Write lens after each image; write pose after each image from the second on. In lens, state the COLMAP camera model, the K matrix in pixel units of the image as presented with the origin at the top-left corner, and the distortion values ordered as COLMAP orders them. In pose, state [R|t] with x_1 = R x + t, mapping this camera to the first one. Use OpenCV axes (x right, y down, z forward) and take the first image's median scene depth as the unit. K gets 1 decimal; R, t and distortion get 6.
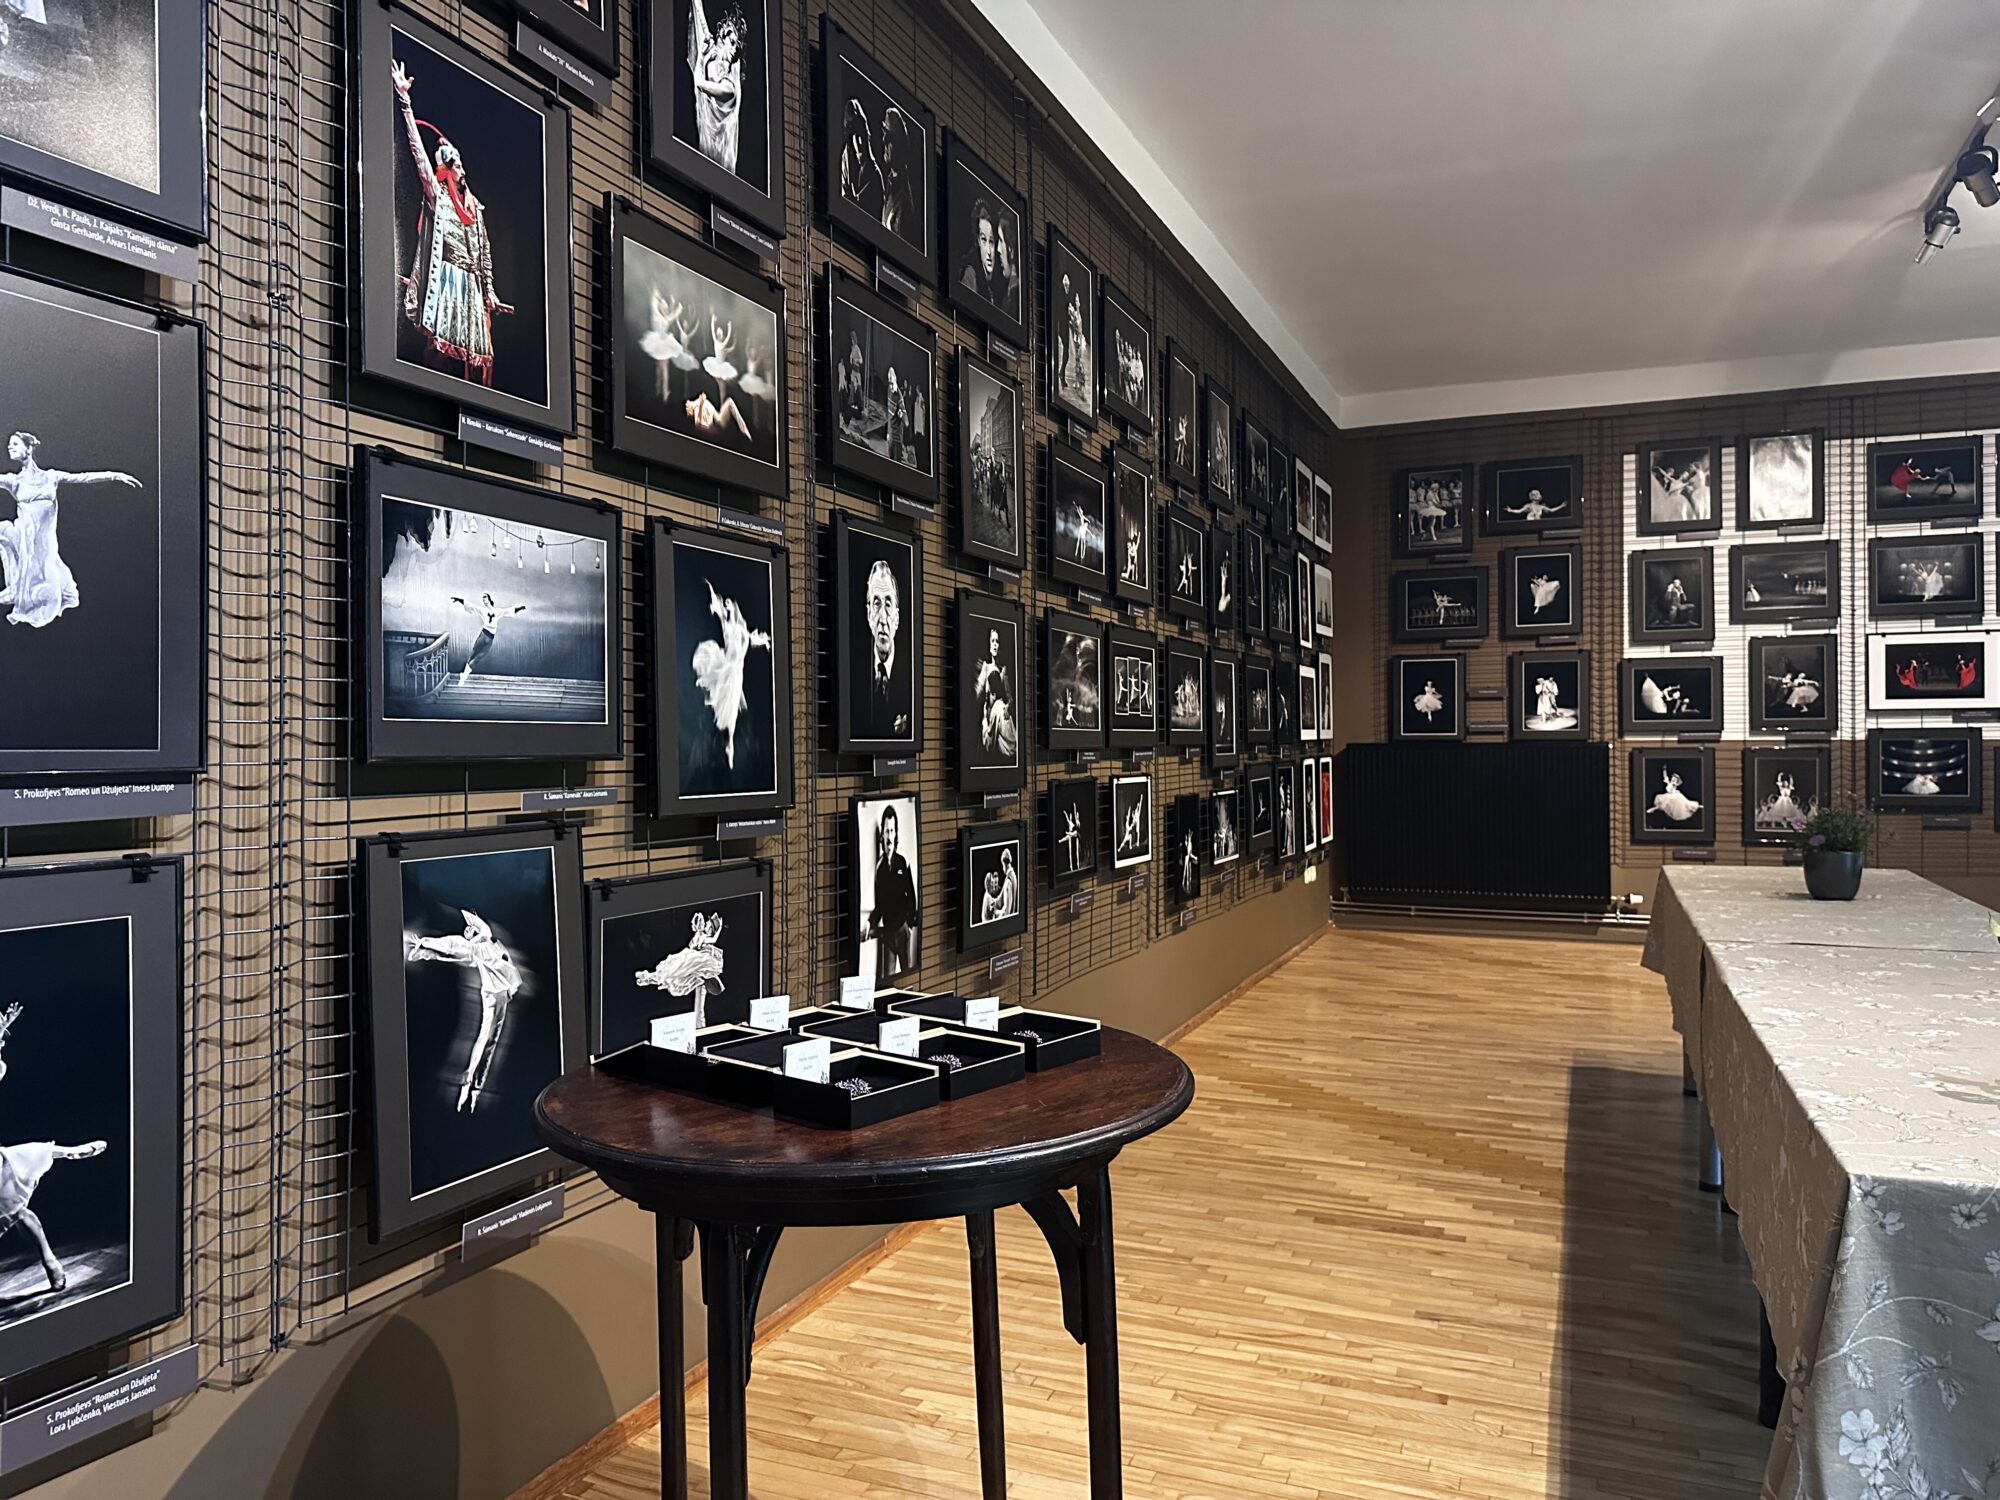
lens RADIAL K [[1428.2, 0, 998.7], [0, 1428.2, 740.1], [0, 0, 1]] dist [0.095345, -0.150665]
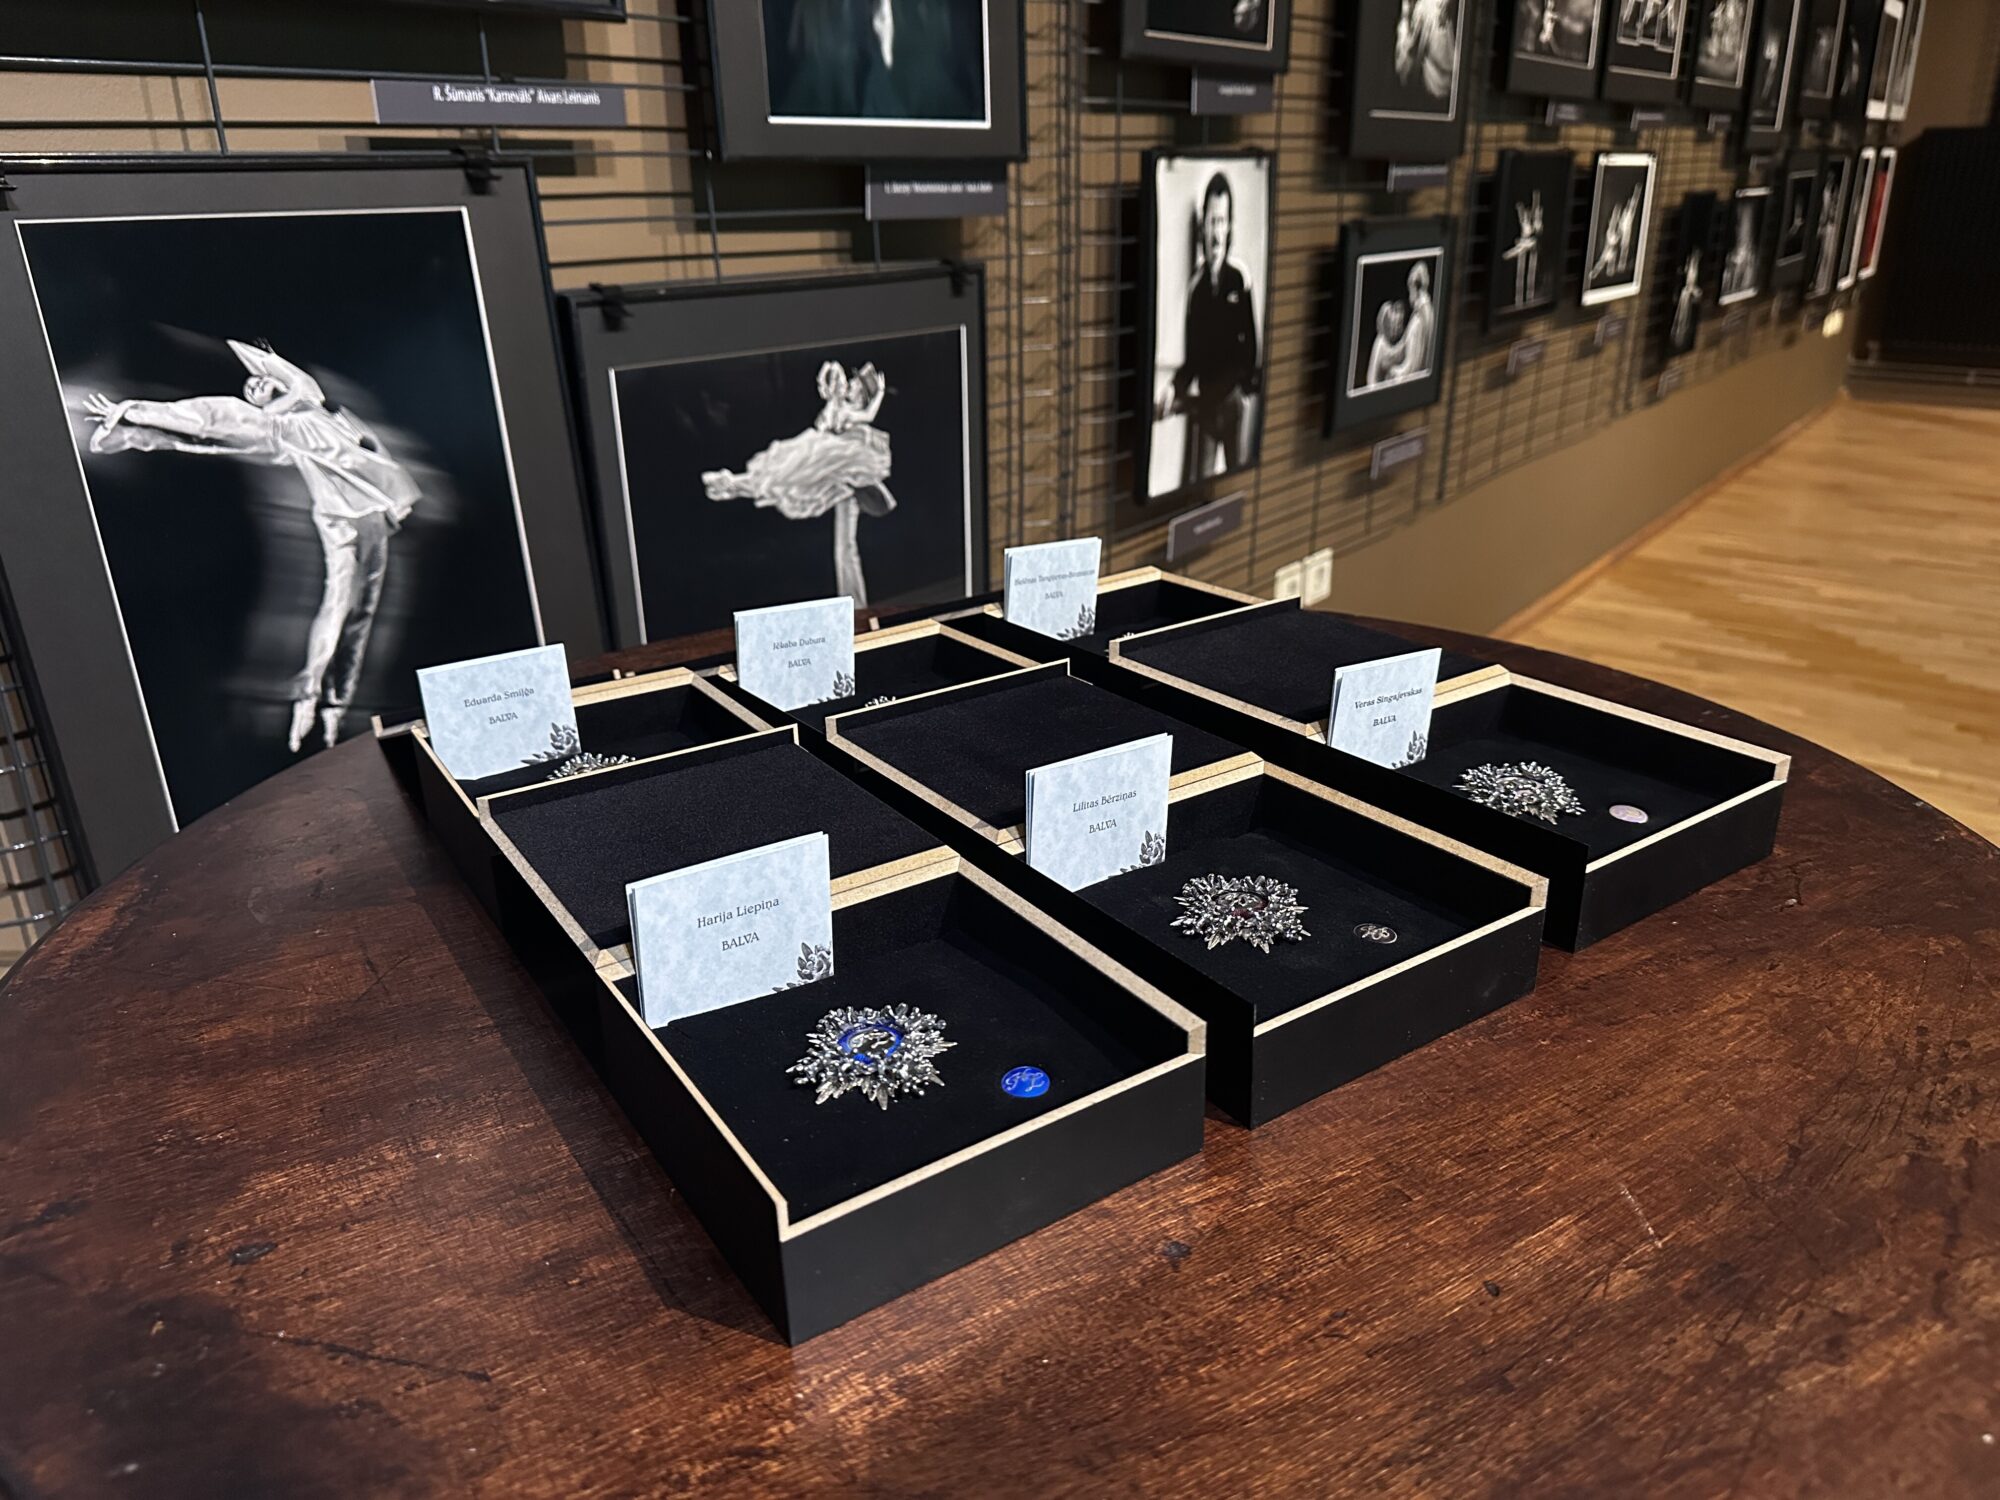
lens RADIAL K [[1428.2, 0, 998.7], [0, 1428.2, 740.1], [0, 0, 1]] dist [0.095345, -0.150665]
pose [[0.969590, 0.079688, -0.231400, -0.011021], [0.010331, 0.931335, 0.364017, 0.044296], [0.244519, -0.355338, 0.902189, 0.374751]]
